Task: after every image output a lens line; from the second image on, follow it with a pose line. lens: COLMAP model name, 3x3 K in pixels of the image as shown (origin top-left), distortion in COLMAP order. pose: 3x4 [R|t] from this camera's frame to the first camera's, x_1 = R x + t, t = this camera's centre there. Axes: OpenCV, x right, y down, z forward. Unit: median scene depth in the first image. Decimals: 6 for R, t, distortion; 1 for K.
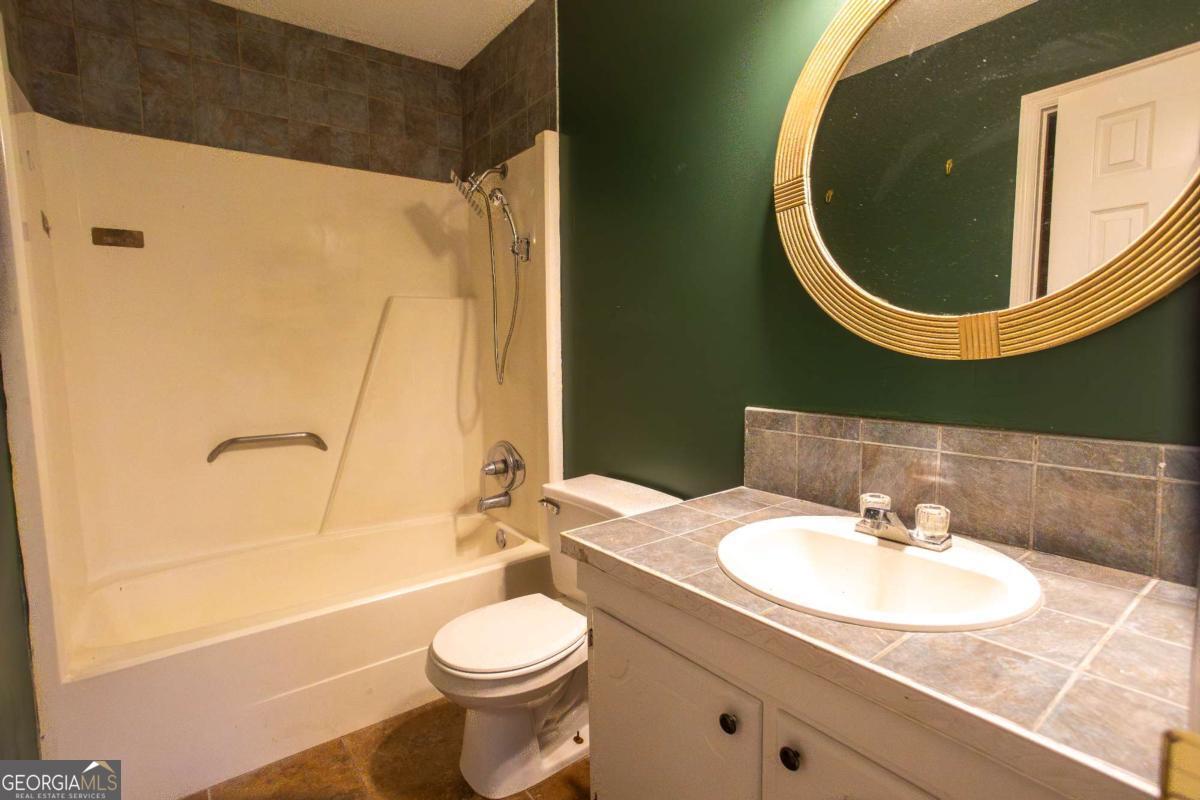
lens RADIAL K [[638.2, 0, 601.8], [0, 638.2, 402.8], [0, 0, 1]] dist [-0.034951, 0.000235]
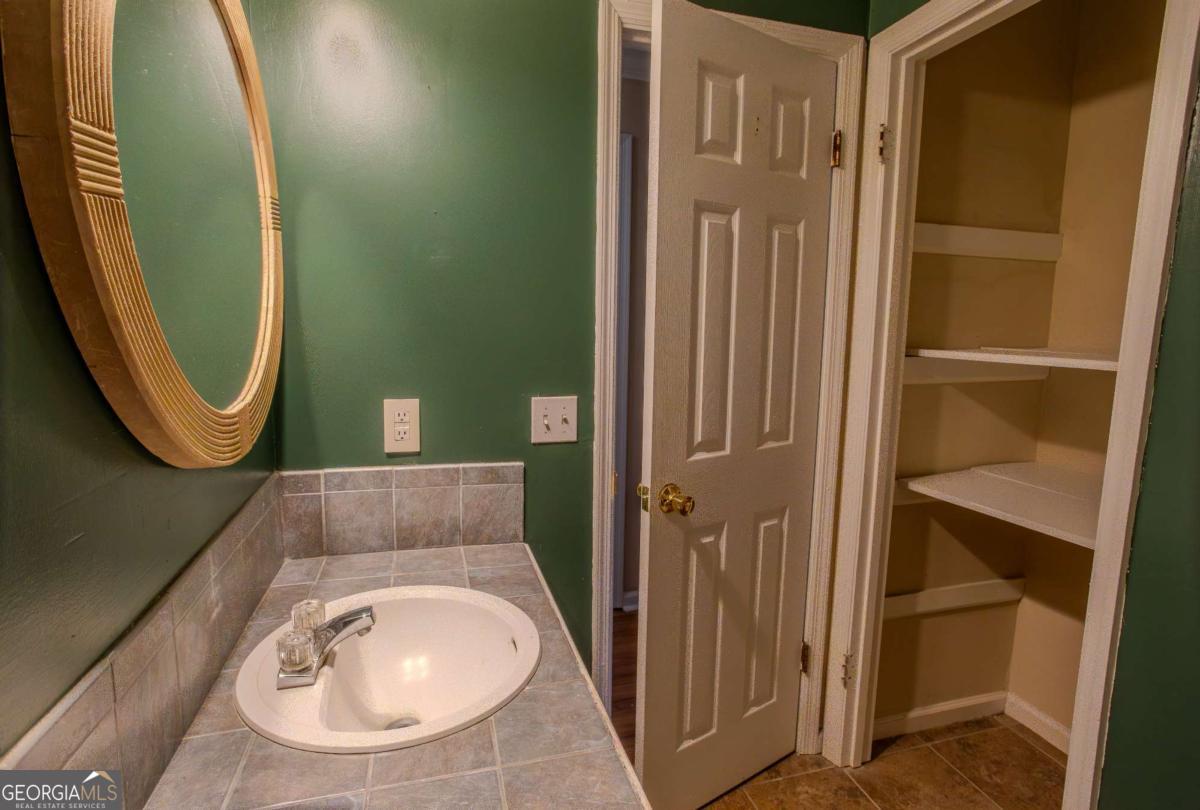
lens RADIAL K [[638.2, 0, 603.5], [0, 638.2, 404.2], [0, 0, 1]] dist [-0.034951, 0.000235]
pose [[-0.944945, -0.056229, 0.322363, -0.206351], [0.009252, 0.980141, 0.198085, -0.344734], [-0.327099, 0.190161, -0.925659, 1.814929]]
